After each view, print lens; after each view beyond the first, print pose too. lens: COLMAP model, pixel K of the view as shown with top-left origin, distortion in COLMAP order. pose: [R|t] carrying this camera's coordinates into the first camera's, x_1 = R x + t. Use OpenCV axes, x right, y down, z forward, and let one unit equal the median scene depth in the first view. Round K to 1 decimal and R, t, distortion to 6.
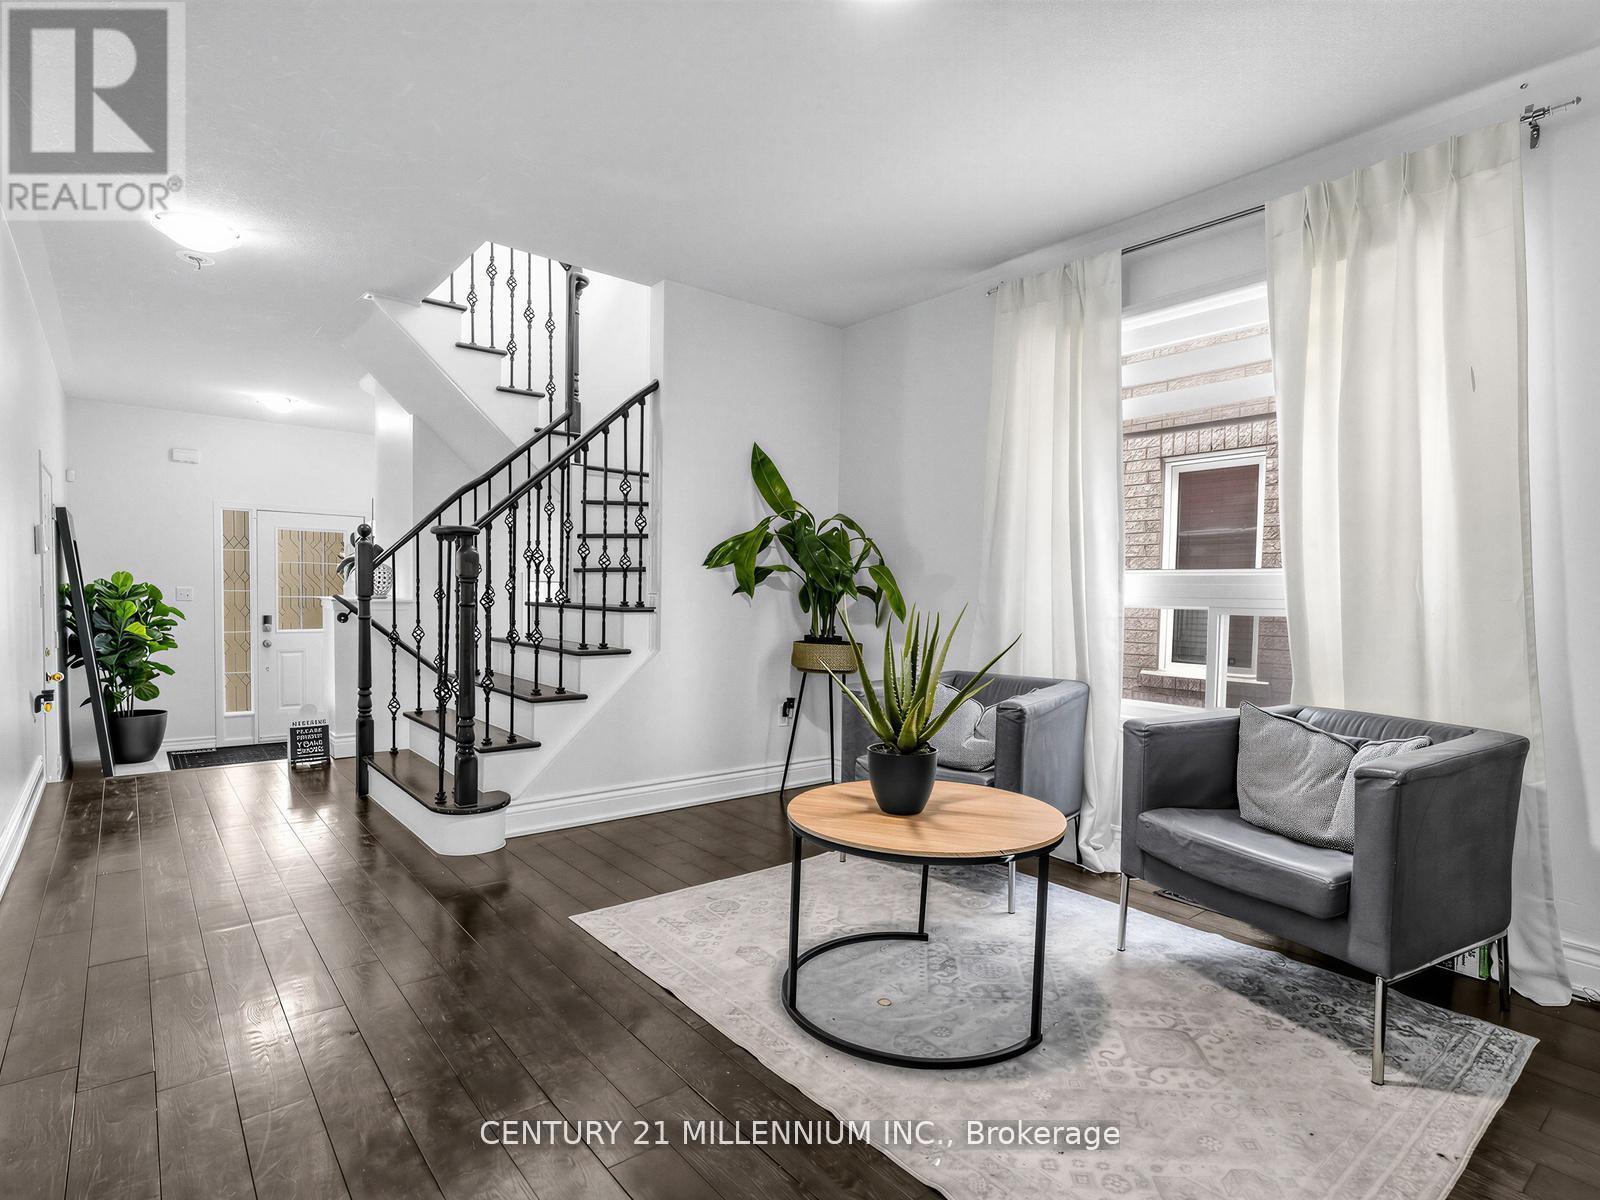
lens RADIAL K [[749.8, 0, 780.2], [0, 749.8, 616.1], [0, 0, 1]] dist [-0.006080, -0.000351]
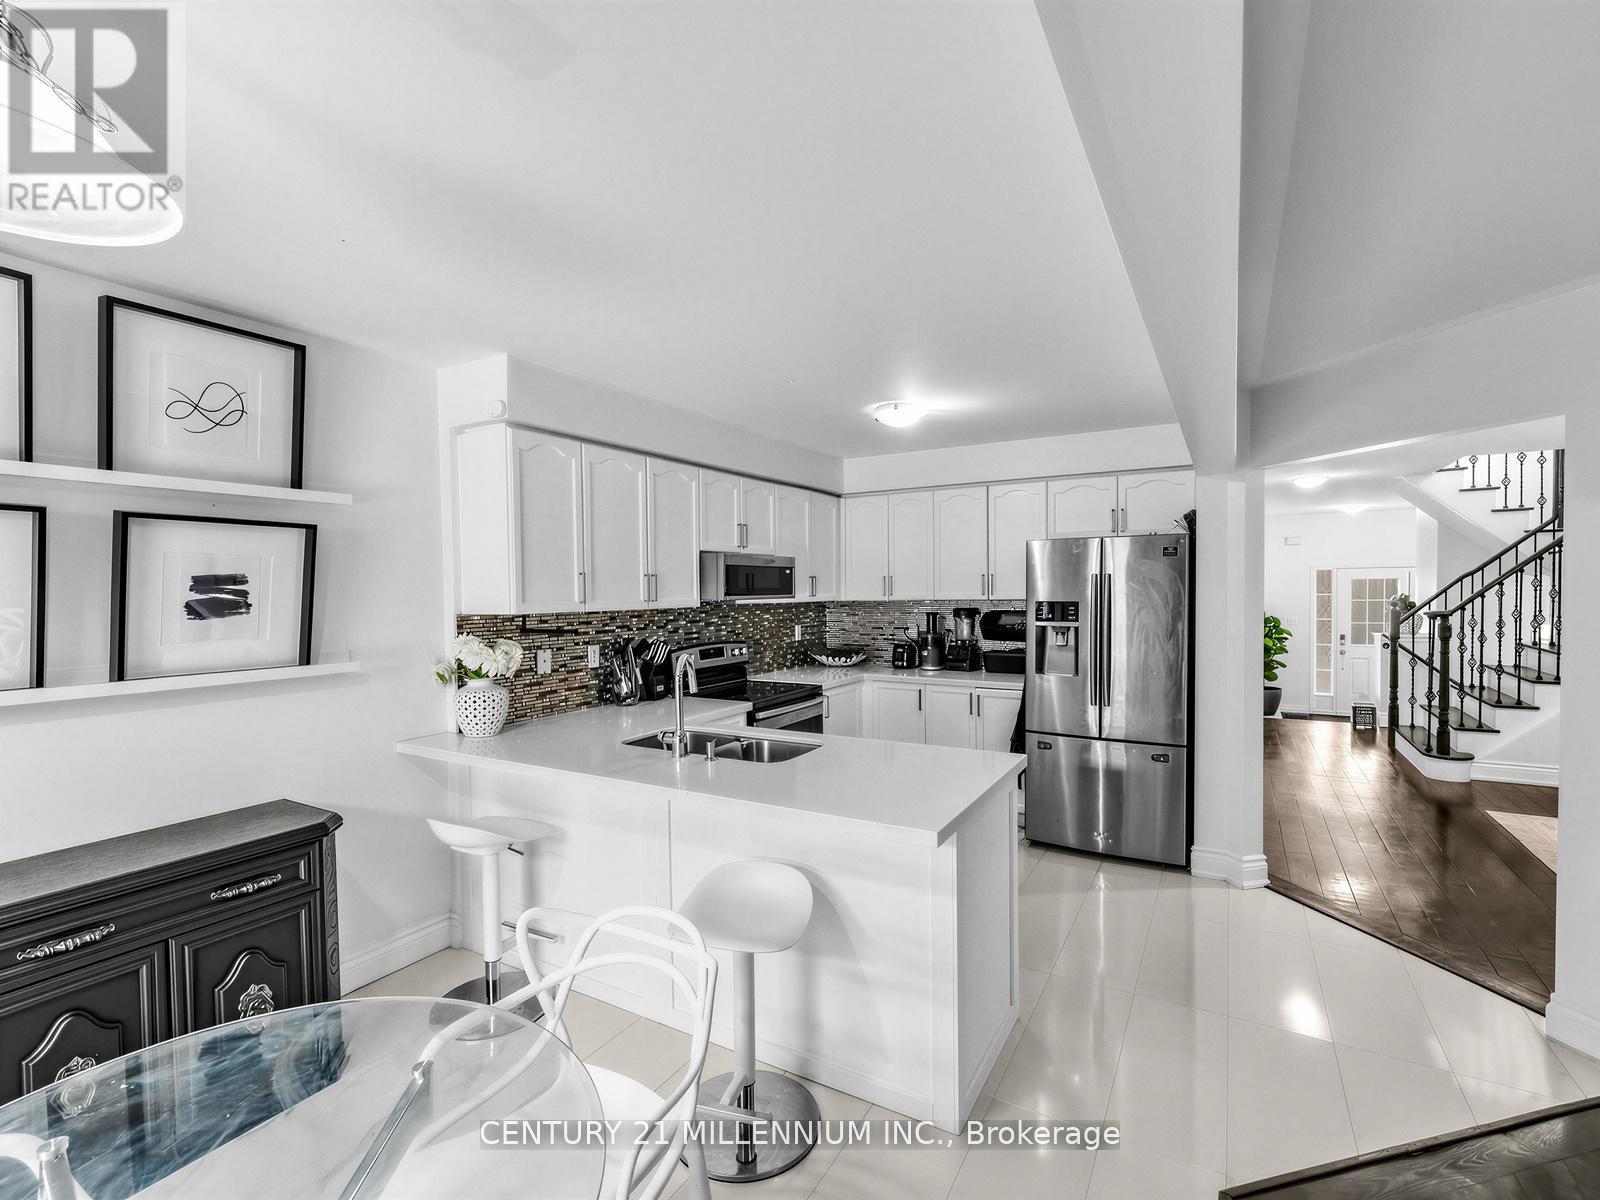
lens RADIAL K [[749.8, 0, 780.2], [0, 749.8, 616.1], [0, 0, 1]] dist [-0.006080, -0.000351]
pose [[0.313154, 0.025328, -0.949365, 0.668289], [-0.015731, 0.999646, 0.021480, -0.090072], [0.949572, 0.008208, 0.313441, -0.948978]]
